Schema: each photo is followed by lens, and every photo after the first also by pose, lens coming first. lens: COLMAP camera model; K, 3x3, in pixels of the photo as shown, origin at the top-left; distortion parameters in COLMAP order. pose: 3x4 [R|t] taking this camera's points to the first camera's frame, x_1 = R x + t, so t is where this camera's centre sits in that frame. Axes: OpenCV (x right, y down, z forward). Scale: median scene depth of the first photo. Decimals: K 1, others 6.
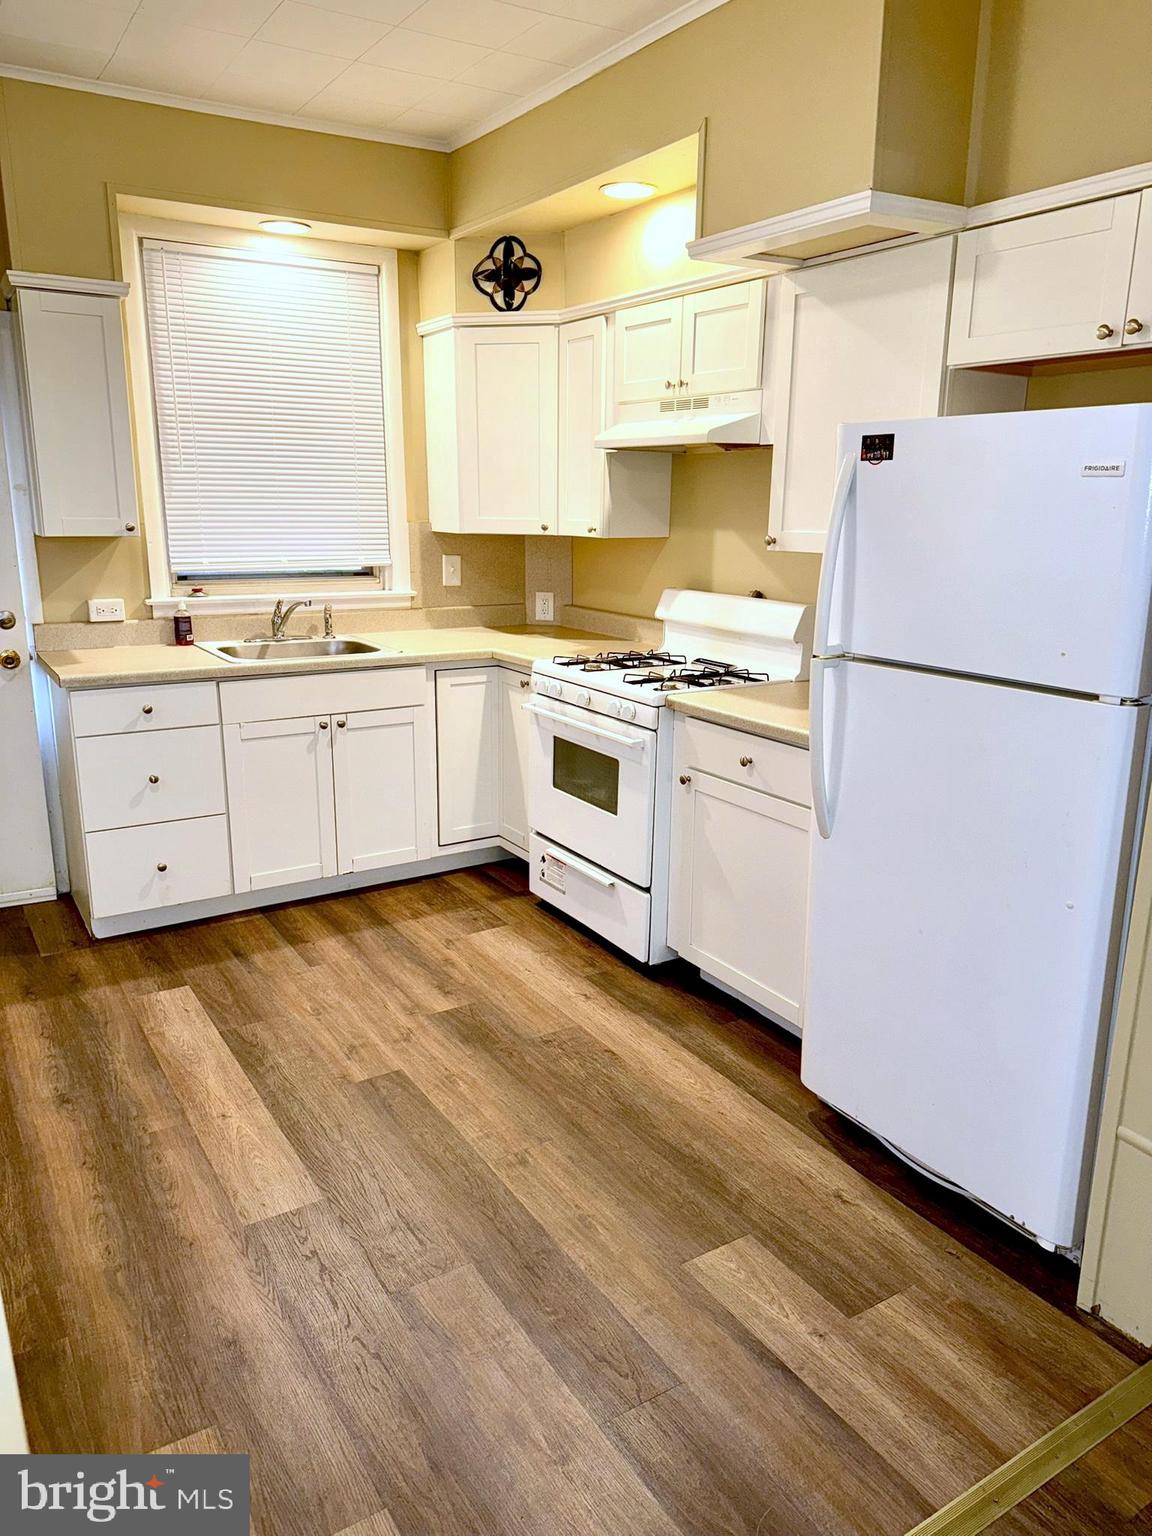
lens RADIAL K [[1082.3, 0, 576.2], [0, 1082.3, 774.5], [0, 0, 1]] dist [0.113303, -0.136822]
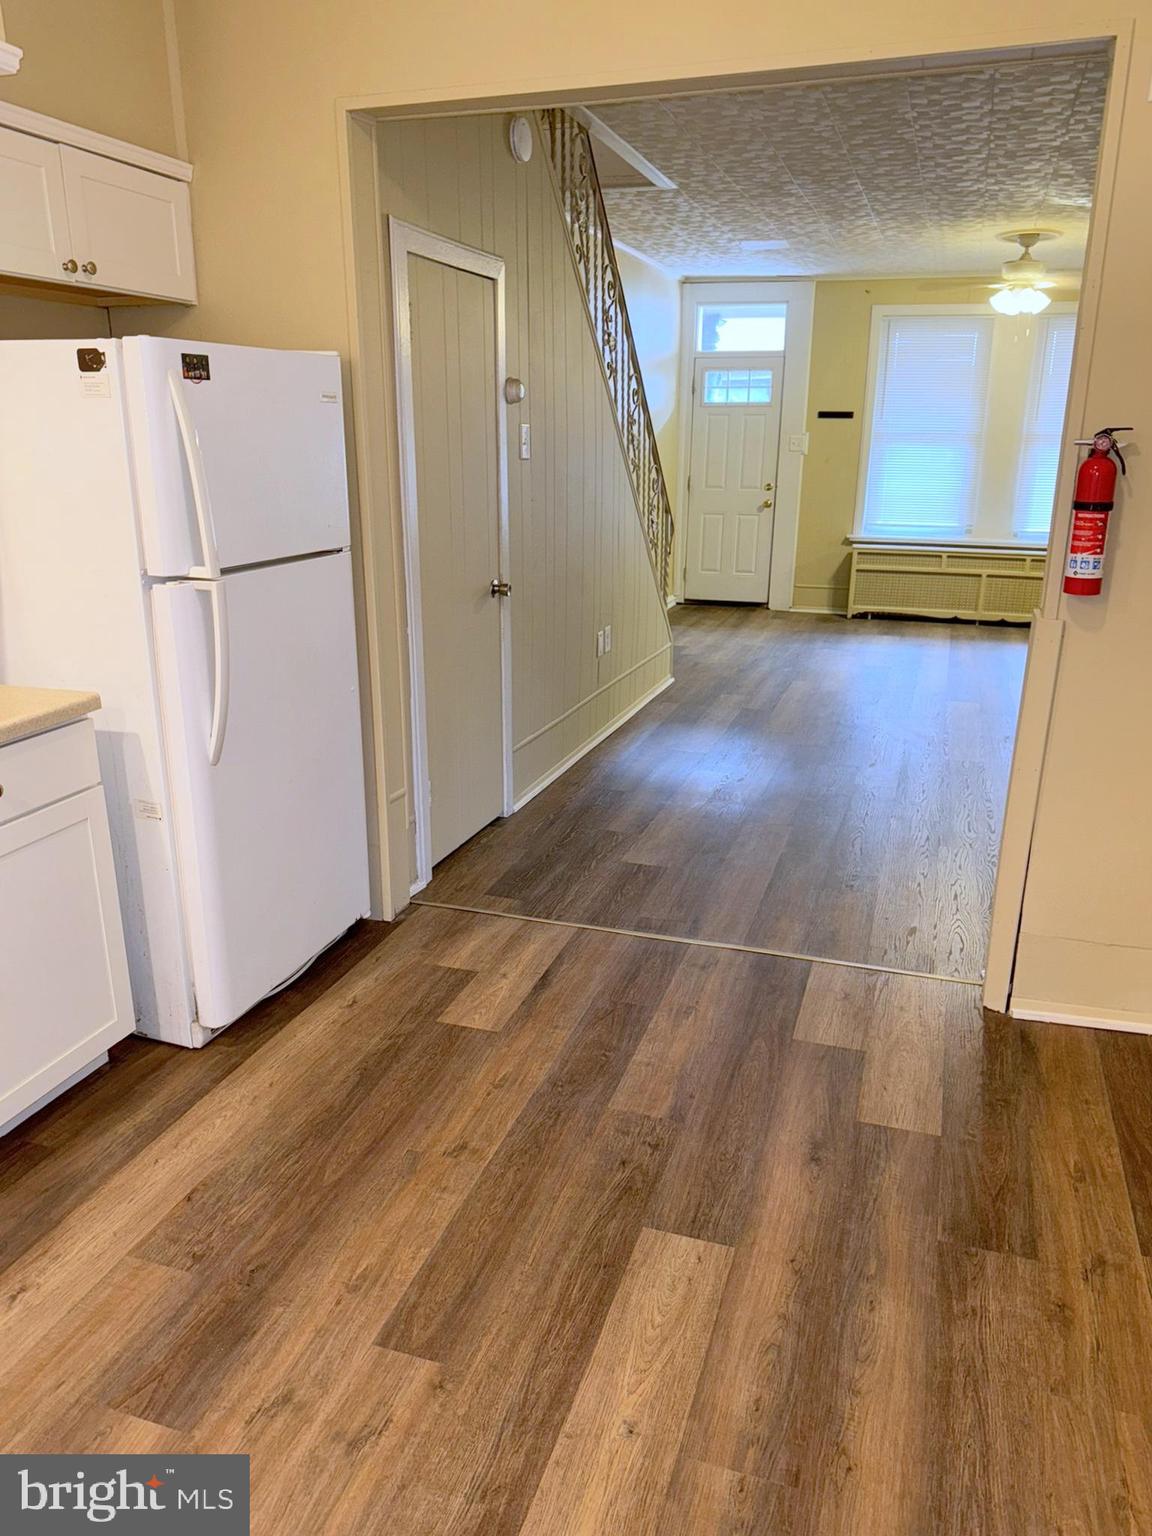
lens RADIAL K [[1075.9, 0, 567.5], [0, 1075.9, 776.0], [0, 0, 1]] dist [0.035074, -0.074279]
pose [[-0.624665, -0.235172, 0.744639, -0.525177], [0.202352, 0.872255, 0.445225, -0.226750], [-0.754220, 0.428796, -0.497279, 0.929068]]
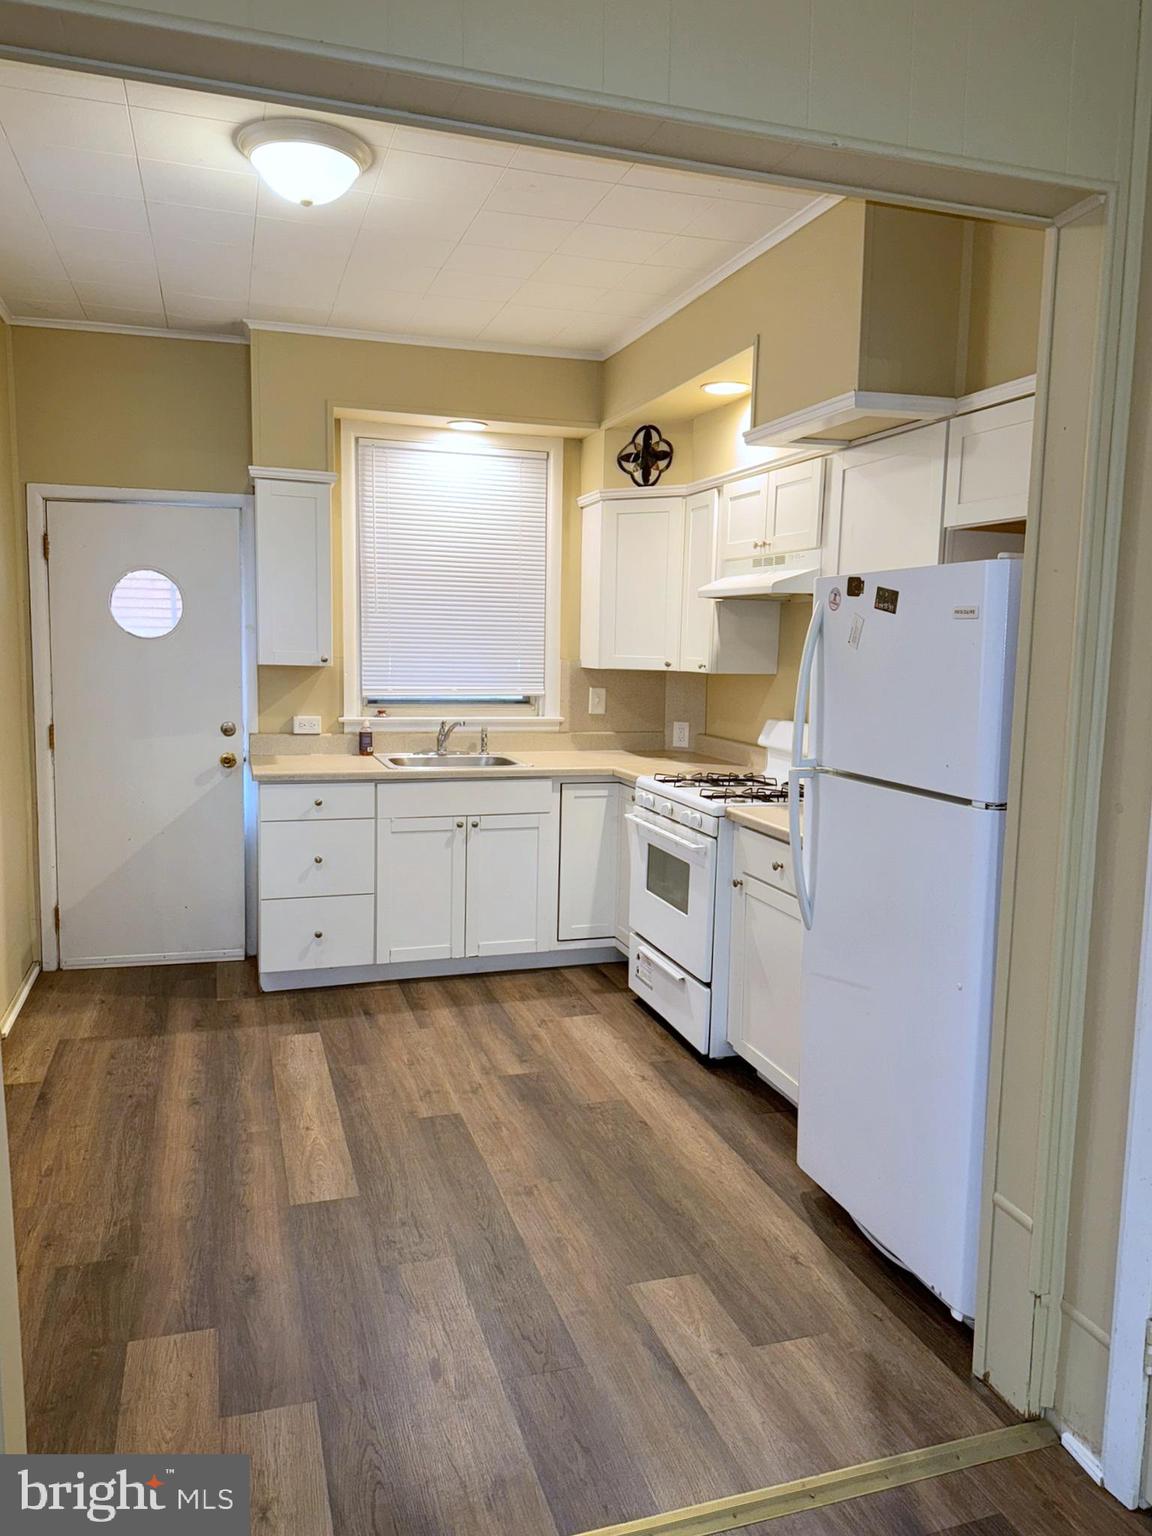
lens RADIAL K [[1100.0, 0, 576.0], [0, 1100.0, 768.0], [0, 0, 1]] dist [0.139251, -0.171205]
pose [[0.968964, 0.039632, -0.244002, 0.200063], [-0.073153, 0.988826, -0.129892, 0.044724], [0.236128, 0.143711, 0.961036, -0.137809]]
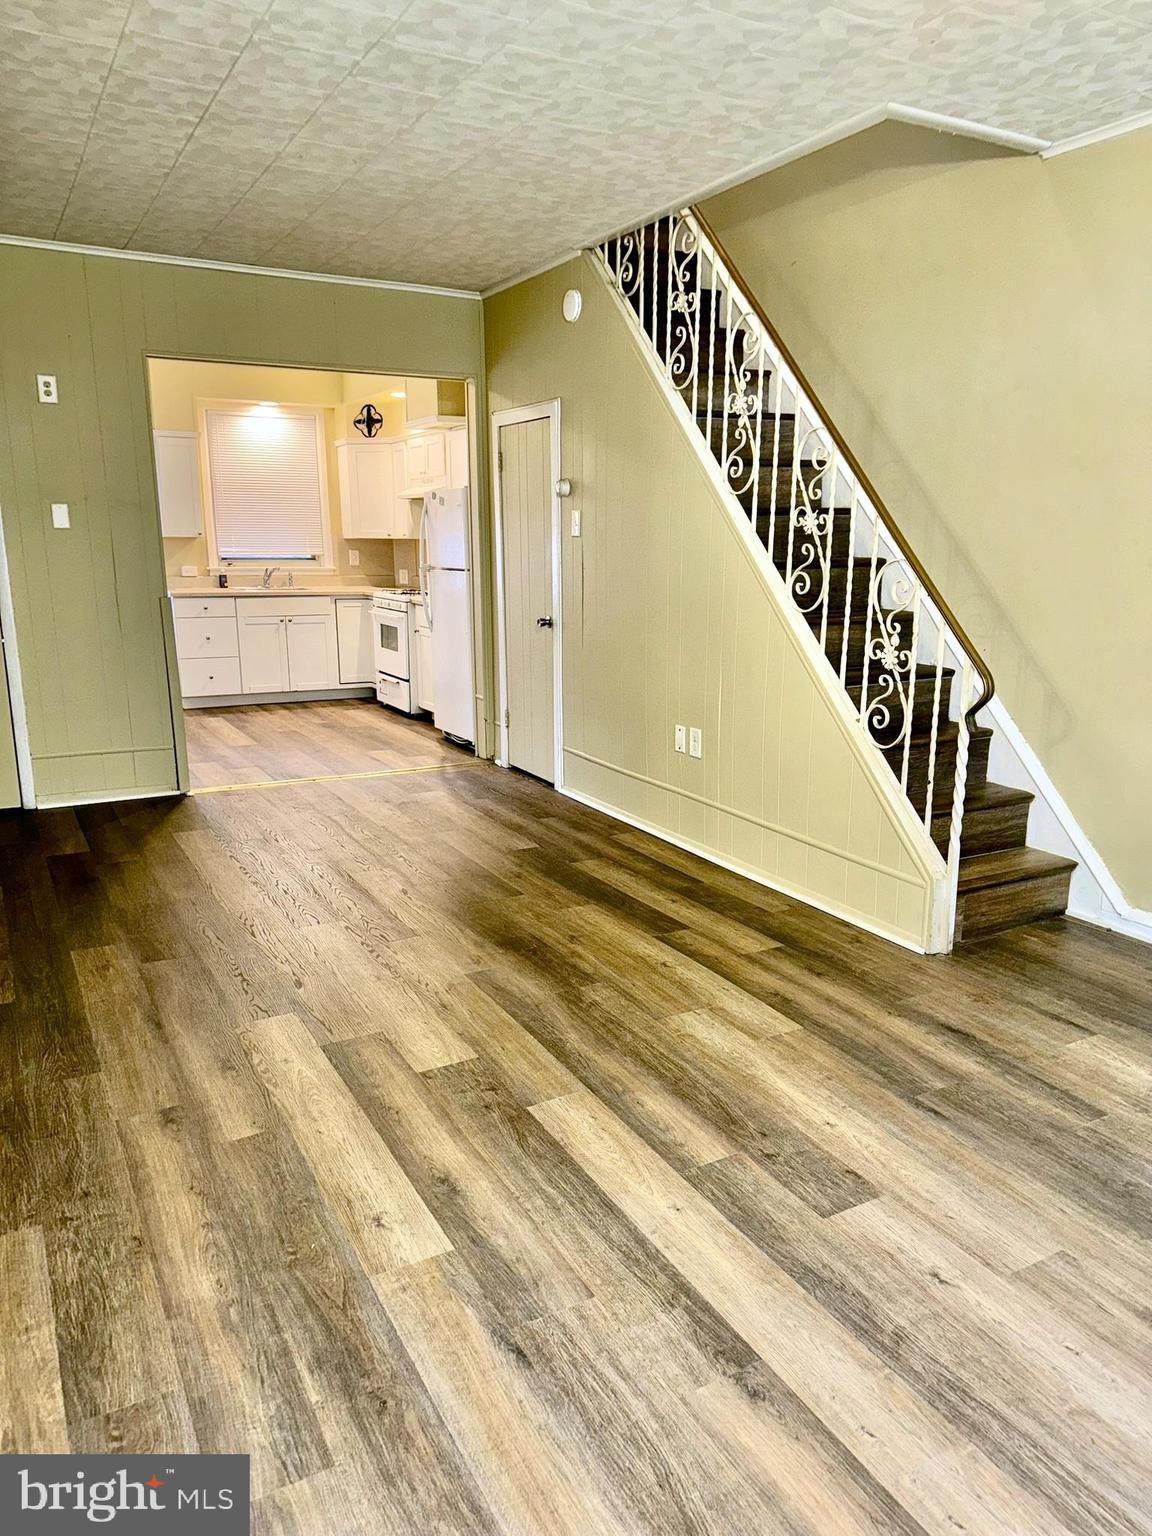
lens RADIAL K [[1052.9, 0, 589.2], [0, 1052.9, 791.9], [0, 0, 1]] dist [0.089645, -0.140572]
pose [[0.998820, 0.007343, -0.048010, 0.580191], [-0.008160, 0.999825, -0.016845, 0.387267], [0.047878, 0.017217, 0.998705, -1.315396]]
